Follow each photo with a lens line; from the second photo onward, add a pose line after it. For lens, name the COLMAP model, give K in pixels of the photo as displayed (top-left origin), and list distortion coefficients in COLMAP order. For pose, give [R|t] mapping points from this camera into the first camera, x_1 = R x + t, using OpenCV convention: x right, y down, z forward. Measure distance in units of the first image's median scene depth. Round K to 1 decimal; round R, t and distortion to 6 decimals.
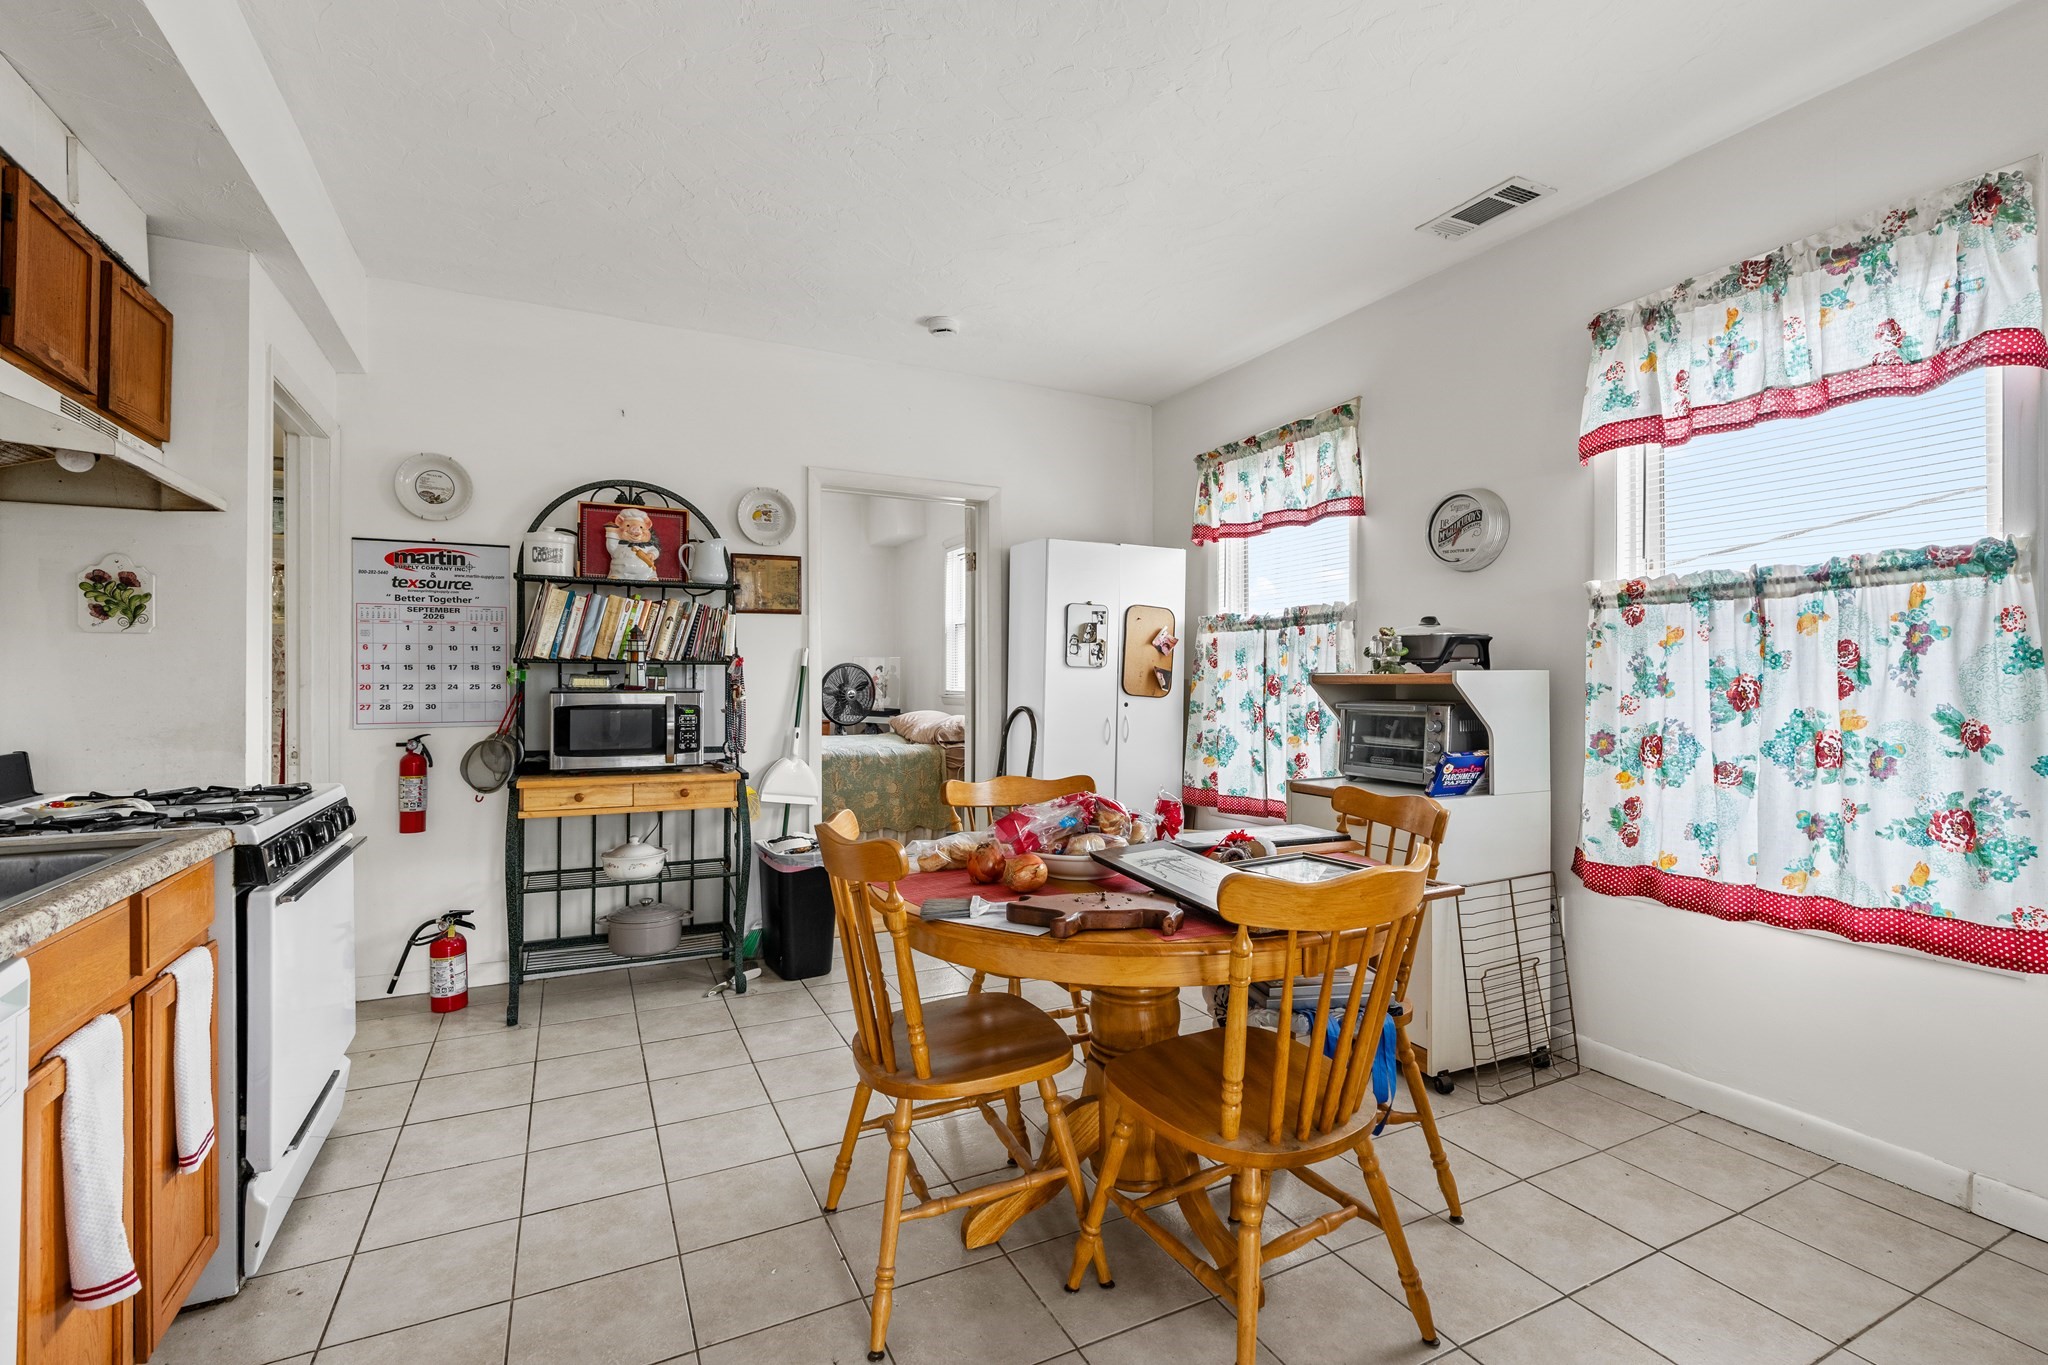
lens RADIAL K [[920.8, 0, 1015.1], [0, 920.8, 684.4], [0, 0, 1]] dist [-0.003910, 0.001686]
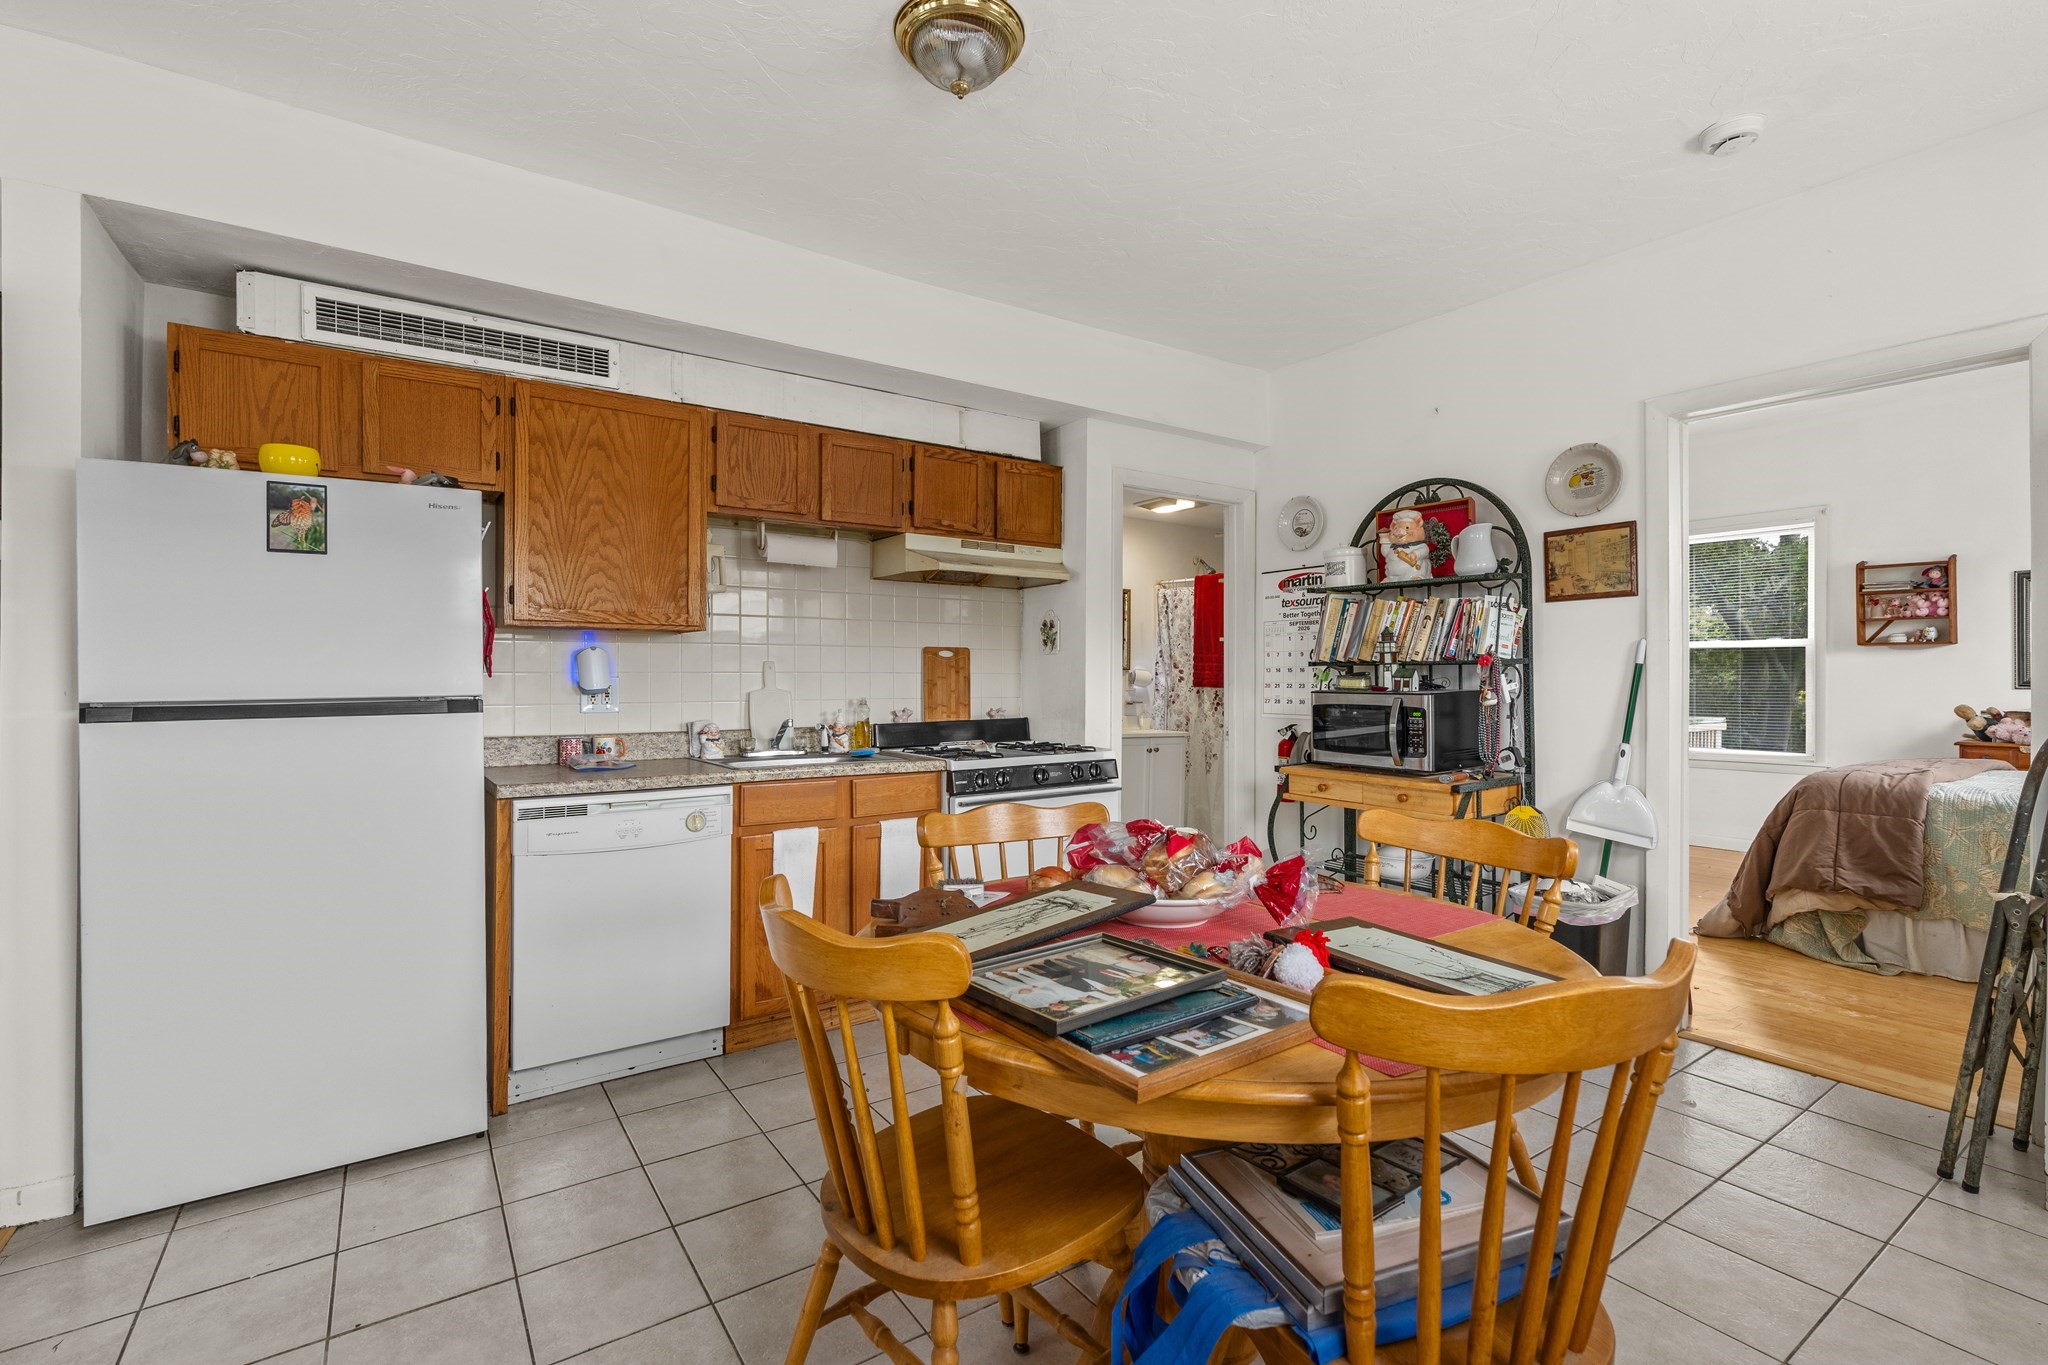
lens RADIAL K [[920.8, 0, 1010.8], [0, 920.8, 673.0], [0, 0, 1]] dist [-0.003910, 0.001686]
pose [[0.129147, -0.003306, -0.991620, 0.534827], [-0.005830, 0.999975, -0.004093, -0.007240], [0.991608, 0.006310, 0.129124, 0.455439]]
